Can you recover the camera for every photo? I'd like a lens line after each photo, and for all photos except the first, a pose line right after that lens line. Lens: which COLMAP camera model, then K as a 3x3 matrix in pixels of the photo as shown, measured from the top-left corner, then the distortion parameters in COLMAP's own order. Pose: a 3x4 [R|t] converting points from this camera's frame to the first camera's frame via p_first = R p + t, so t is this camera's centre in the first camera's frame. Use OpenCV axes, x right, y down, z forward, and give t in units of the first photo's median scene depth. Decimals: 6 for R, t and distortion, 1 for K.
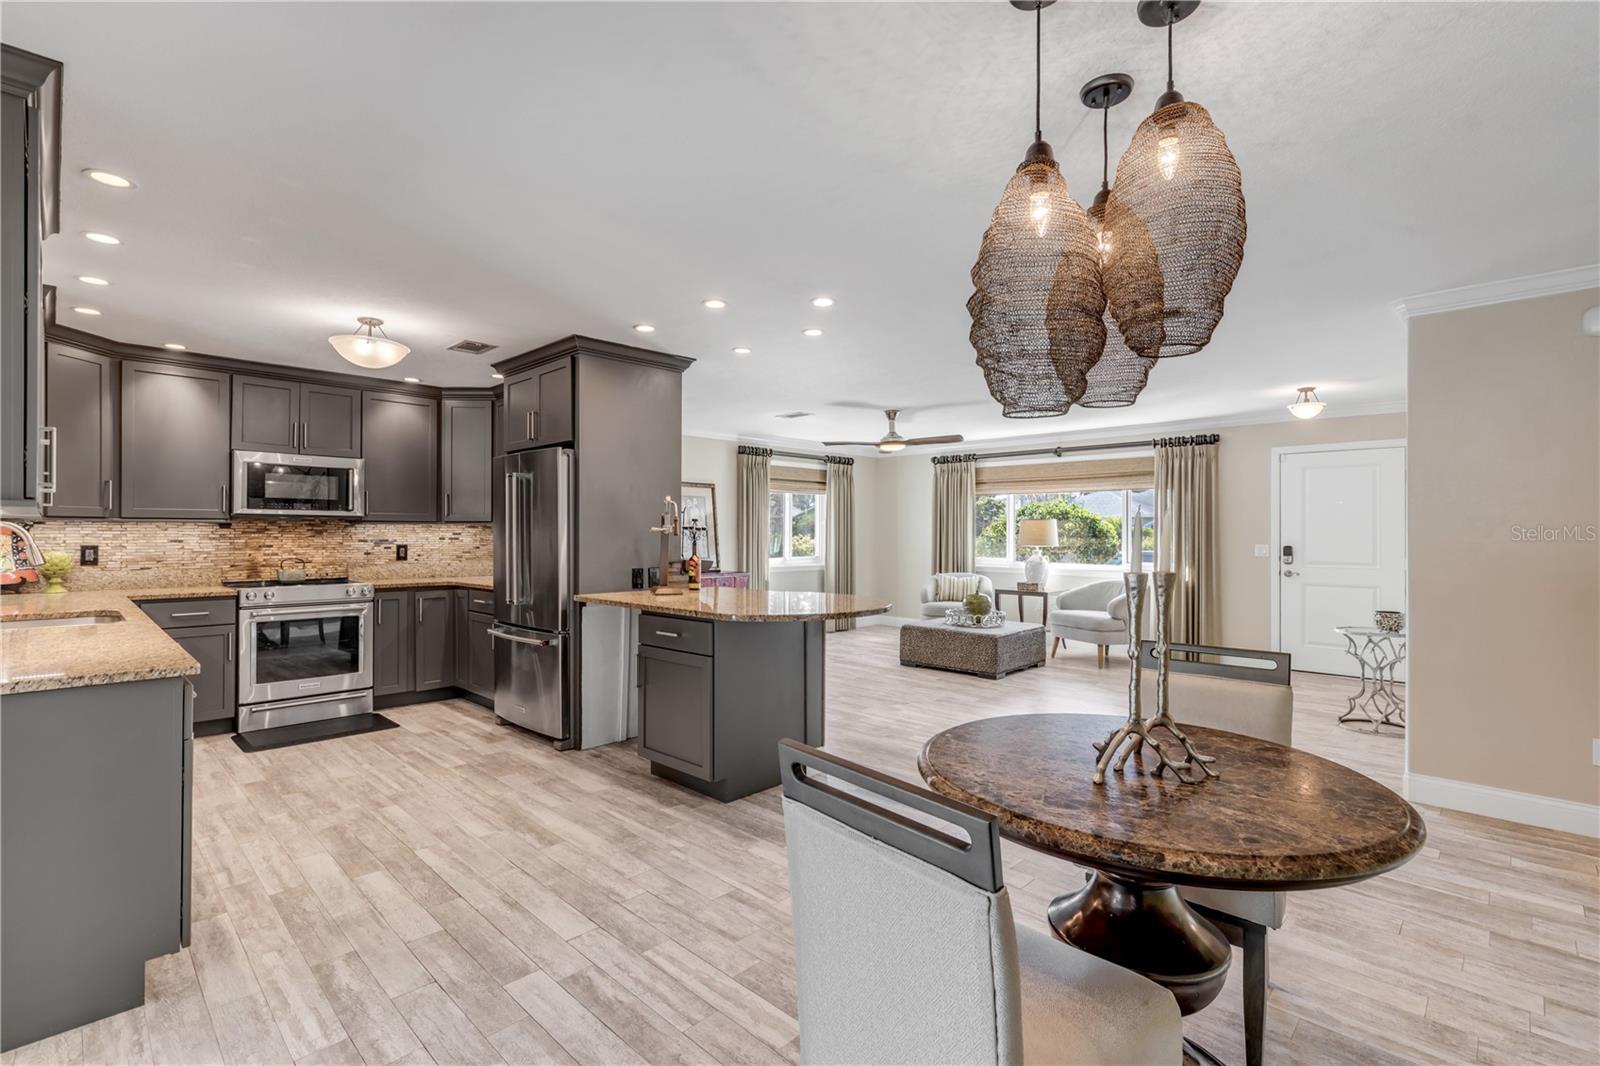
lens RADIAL K [[728.3, 0, 797.2], [0, 728.3, 528.6], [0, 0, 1]] dist [0.007527, -0.001709]
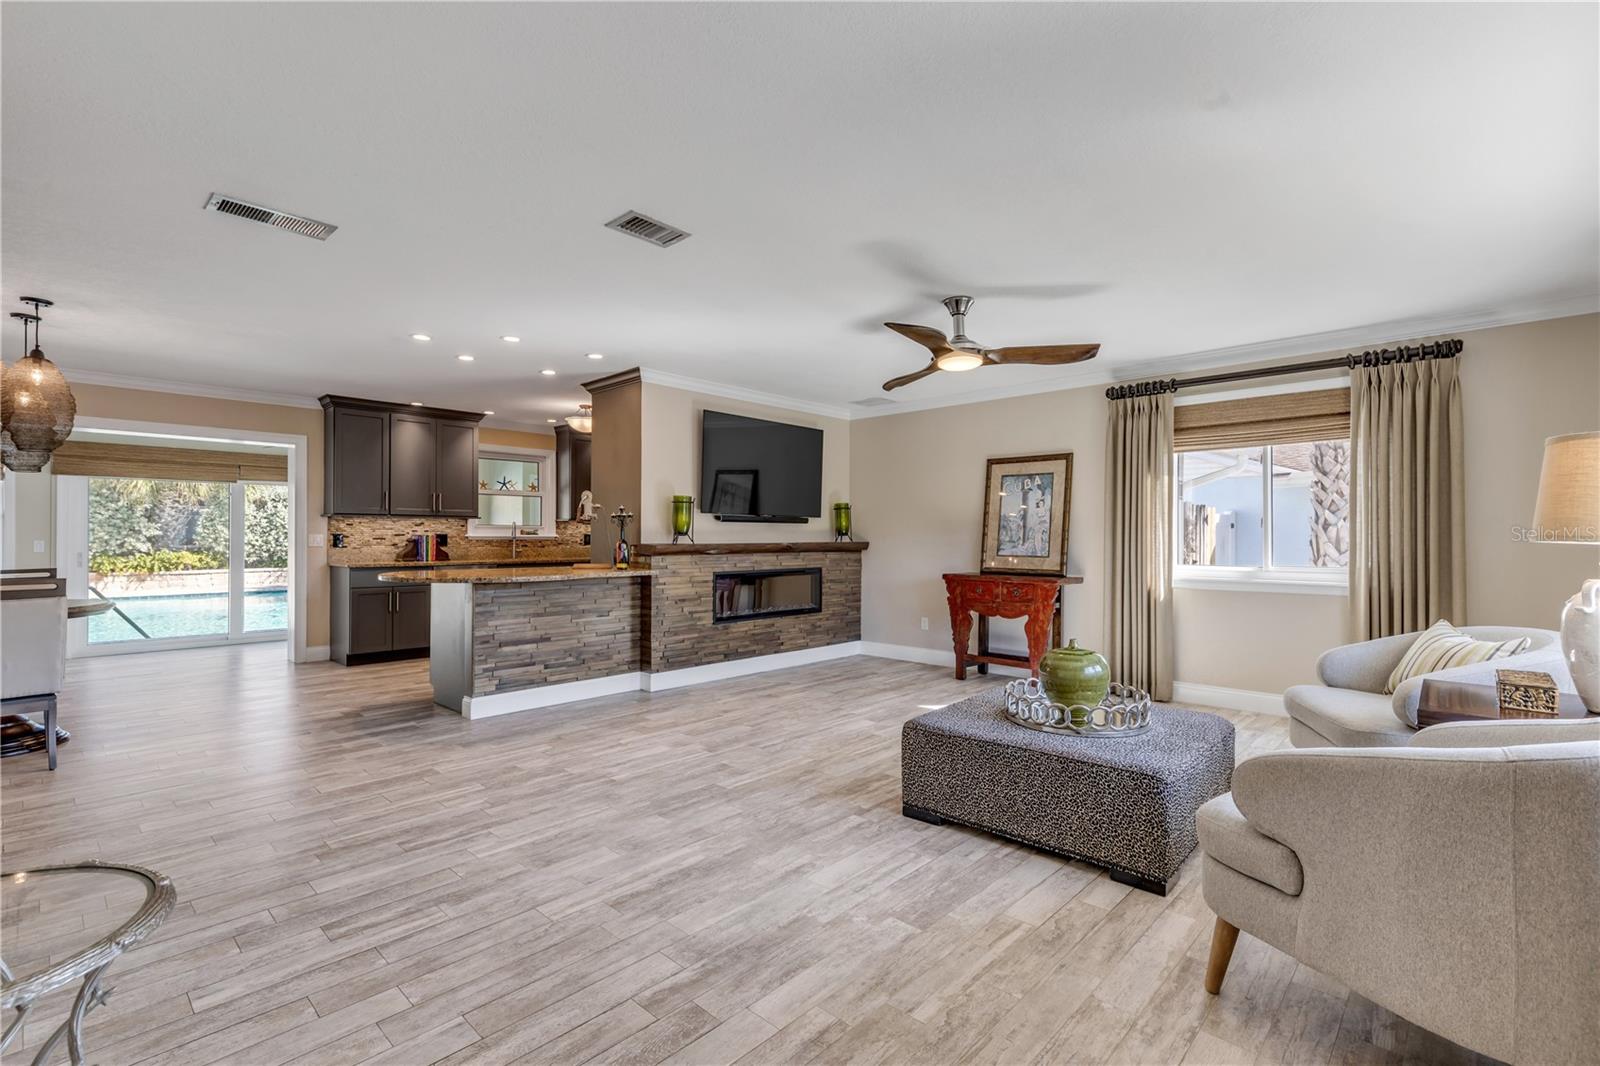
lens RADIAL K [[728.3, 0, 797.9], [0, 728.3, 527.8], [0, 0, 1]] dist [0.007527, -0.001709]
pose [[0.013176, -0.014627, -0.999806, 1.051193], [0.004607, 0.999883, -0.014567, 0.036899], [0.999903, -0.004414, 0.013242, 1.296366]]
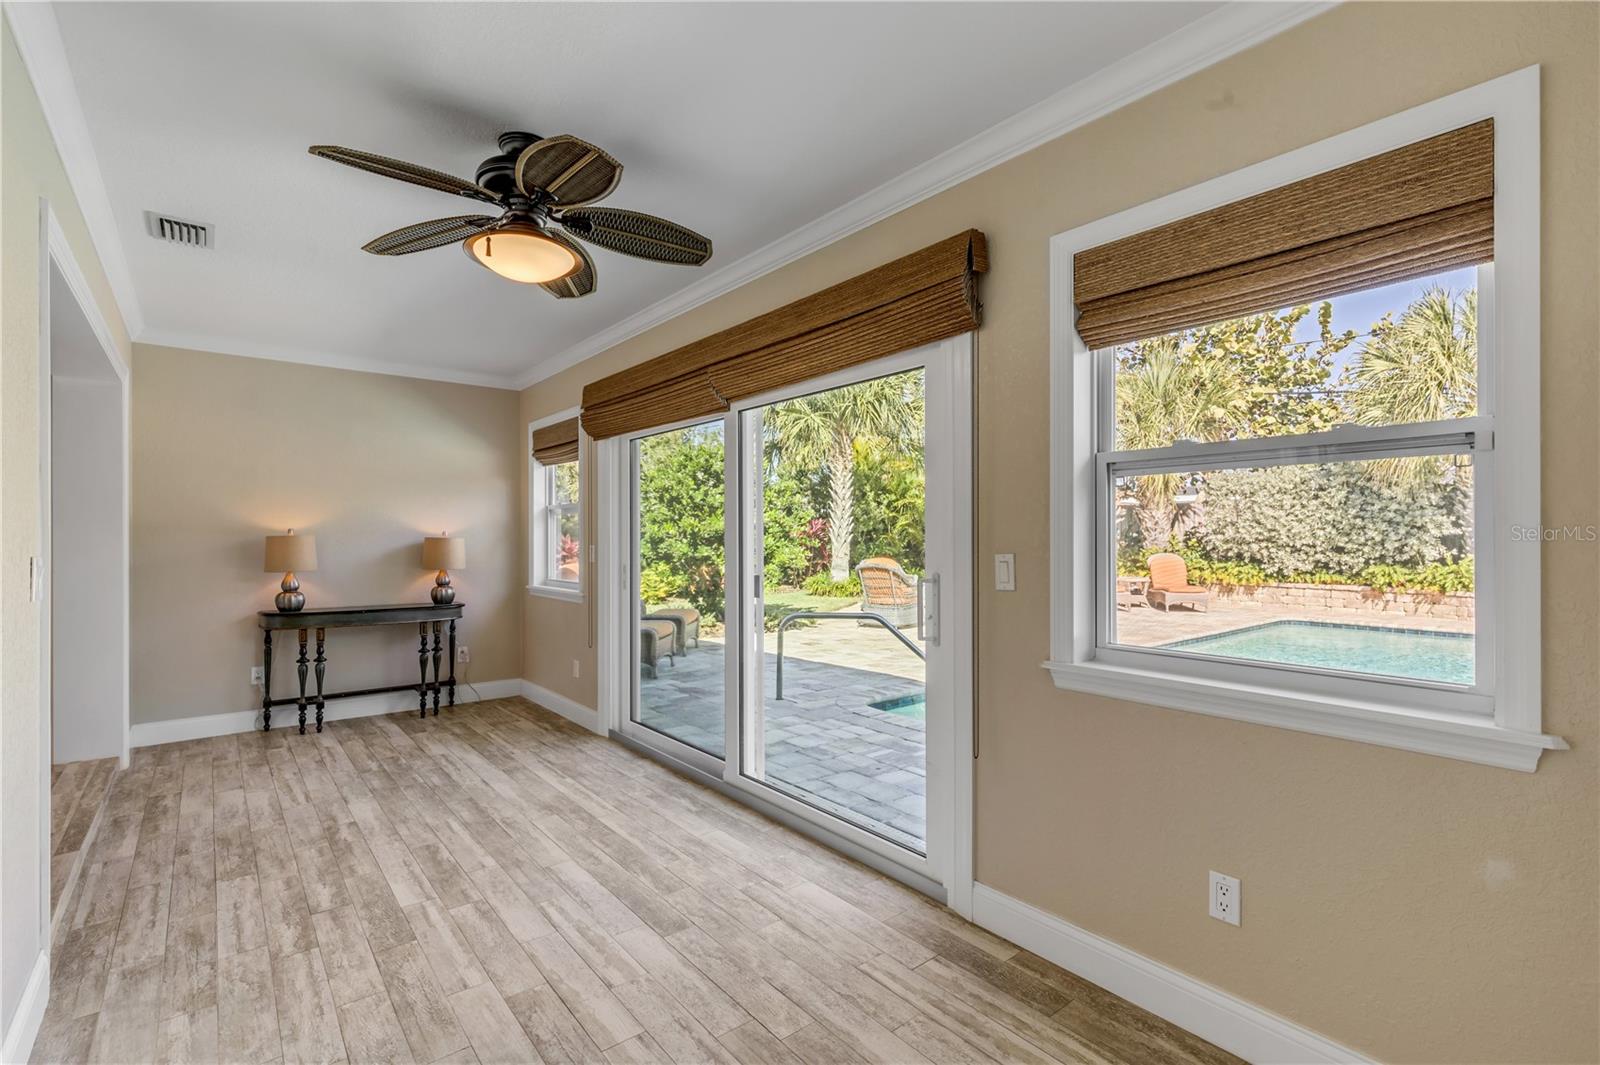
lens RADIAL K [[728.3, 0, 805.7], [0, 728.3, 535.7], [0, 0, 1]] dist [0.007527, -0.001709]
pose [[-0.994042, -0.001744, 0.108985, -0.965722], [-0.002335, 0.999983, -0.005295, 0.026788], [-0.108974, -0.005518, -0.994029, 0.657304]]
